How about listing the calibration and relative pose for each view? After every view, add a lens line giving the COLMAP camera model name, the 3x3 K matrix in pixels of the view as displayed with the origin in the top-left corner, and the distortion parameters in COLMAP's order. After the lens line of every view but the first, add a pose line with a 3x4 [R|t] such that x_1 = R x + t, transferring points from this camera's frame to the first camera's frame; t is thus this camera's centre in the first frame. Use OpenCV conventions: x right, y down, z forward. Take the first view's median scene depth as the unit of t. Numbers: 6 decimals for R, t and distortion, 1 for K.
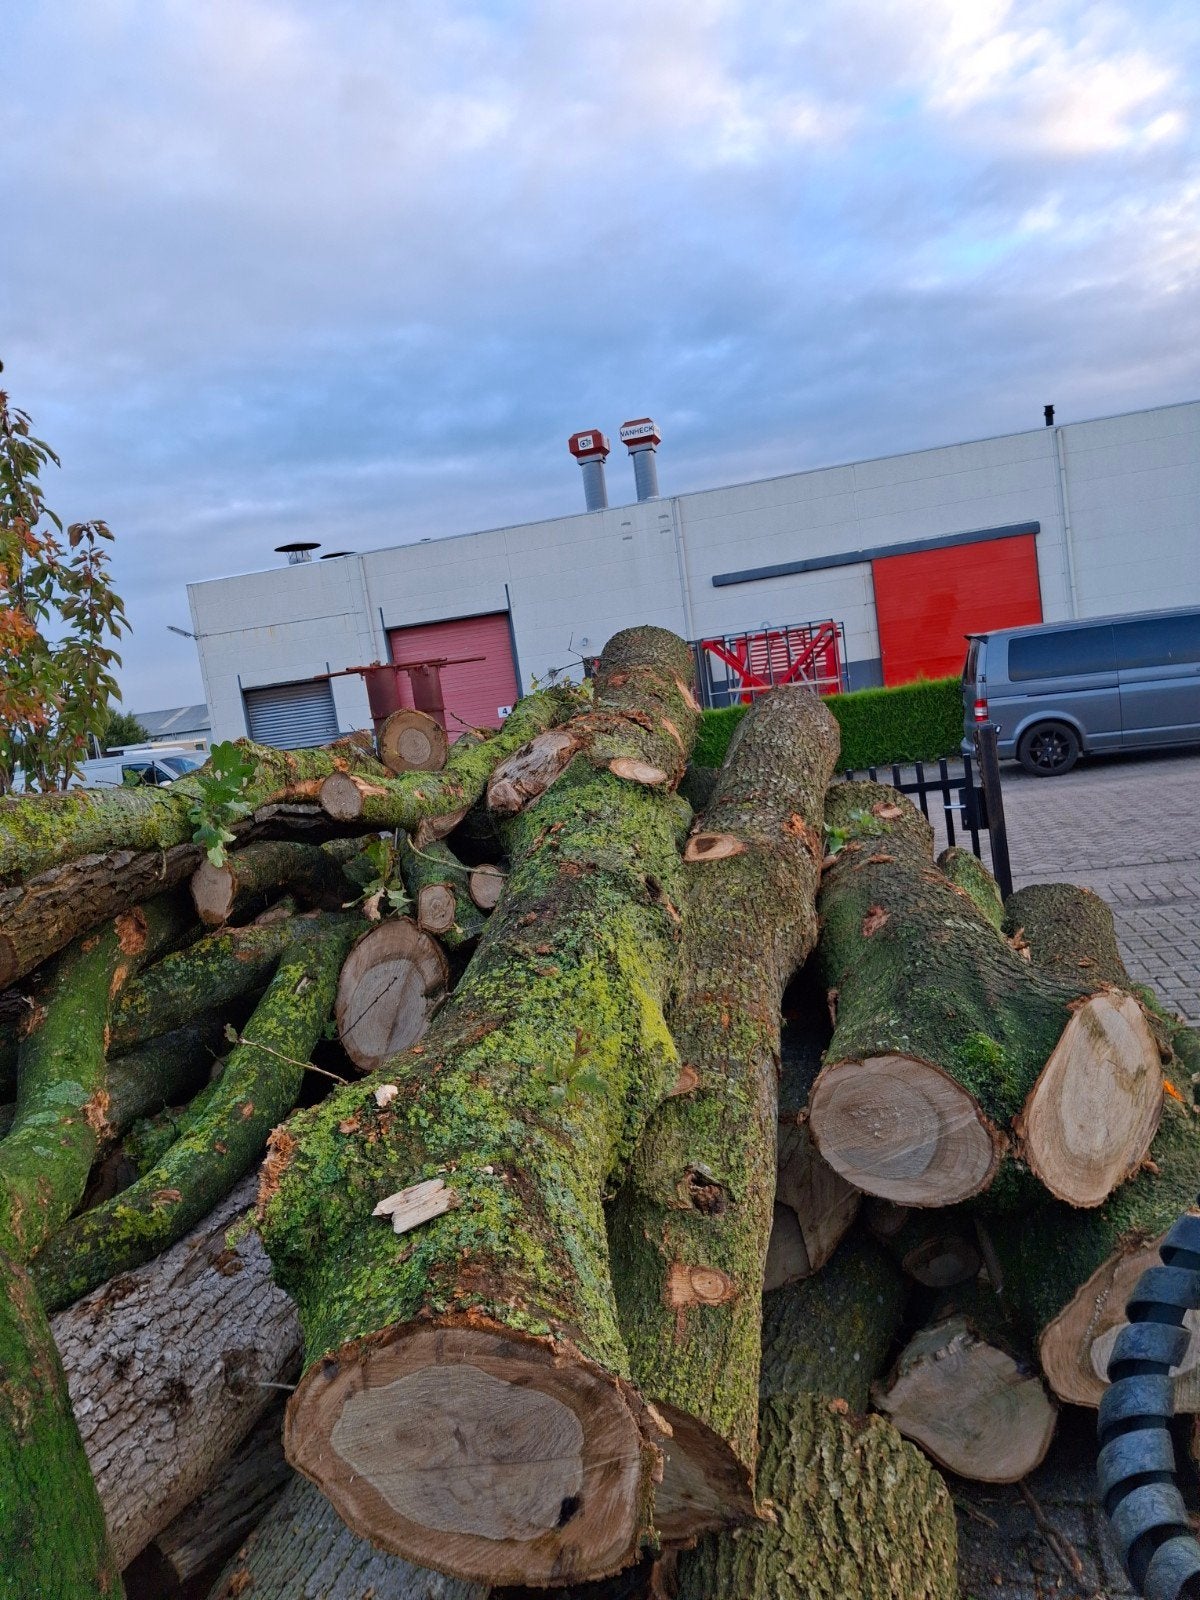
lens RADIAL K [[1242.7, 0, 600.0], [0, 1242.7, 800.0], [0, 0, 1]] dist [0.037411, -0.001652]
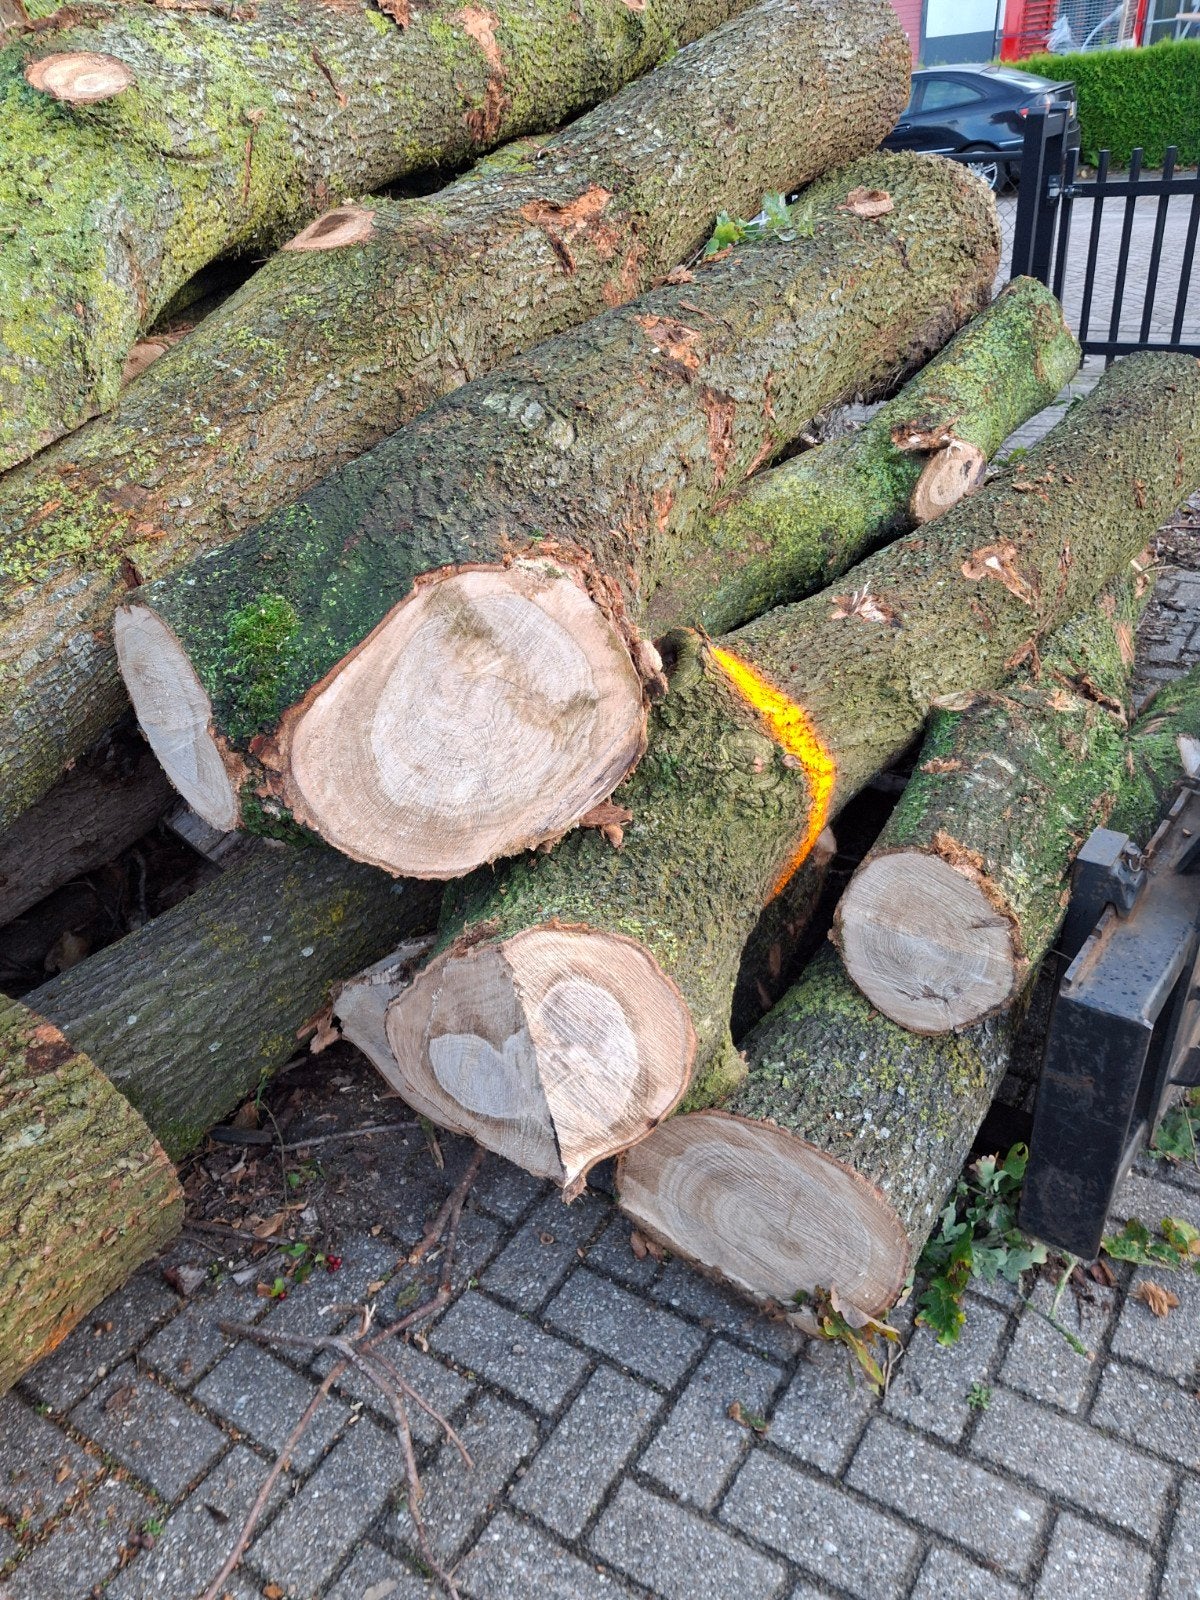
lens RADIAL K [[1242.7, 0, 600.0], [0, 1242.7, 800.0], [0, 0, 1]] dist [0.037411, -0.001652]
pose [[0.946144, 0.224400, -0.233358, 0.619564], [-0.095608, 0.882330, 0.460818, -0.019990], [0.309307, -0.413689, 0.856266, 0.490591]]
